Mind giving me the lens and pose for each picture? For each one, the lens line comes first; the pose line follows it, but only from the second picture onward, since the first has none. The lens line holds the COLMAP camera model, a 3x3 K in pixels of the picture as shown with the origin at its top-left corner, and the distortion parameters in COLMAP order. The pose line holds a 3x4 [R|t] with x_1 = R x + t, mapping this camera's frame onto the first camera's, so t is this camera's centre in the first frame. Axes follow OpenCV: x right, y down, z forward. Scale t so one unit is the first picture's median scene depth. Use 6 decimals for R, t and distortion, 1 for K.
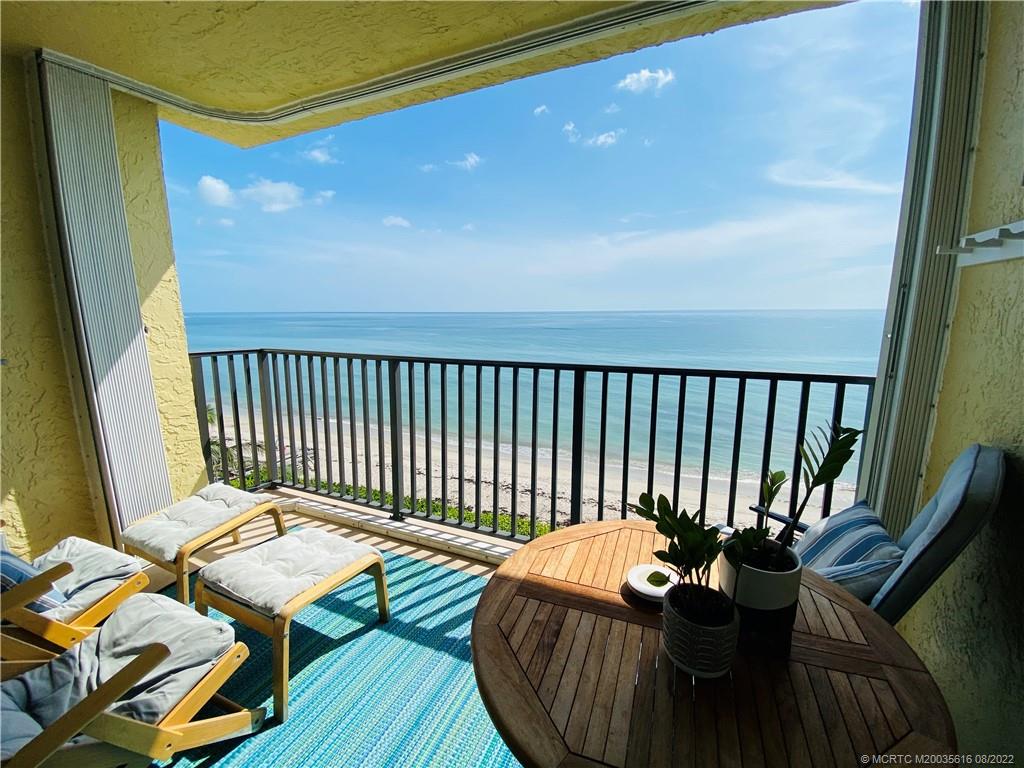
lens RADIAL K [[412.9, 0, 510.0], [0, 412.9, 382.8], [0, 0, 1]] dist [0.026970, -0.021042]
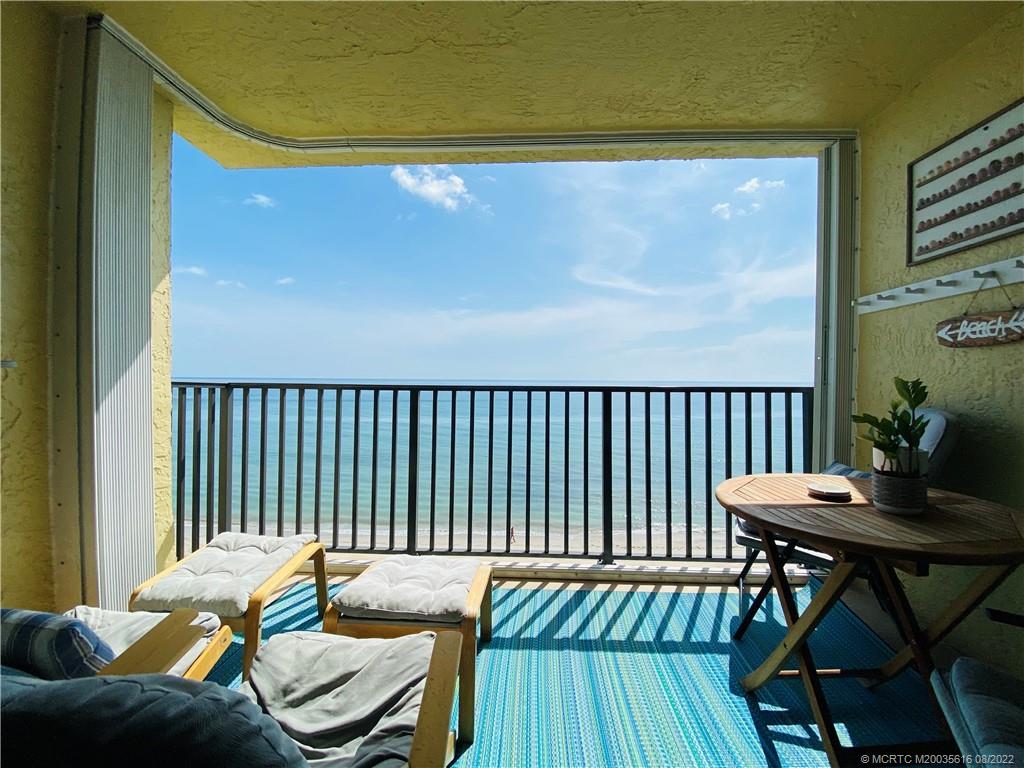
lens RADIAL K [[412.2, 0, 510.3], [0, 412.2, 383.4], [0, 0, 1]] dist [0.025339, -0.023279]
pose [[0.929021, 0.008412, 0.369932, -0.552873], [0.052271, 0.986733, -0.153707, 0.120915], [-0.366317, 0.162134, 0.916256, 0.000322]]
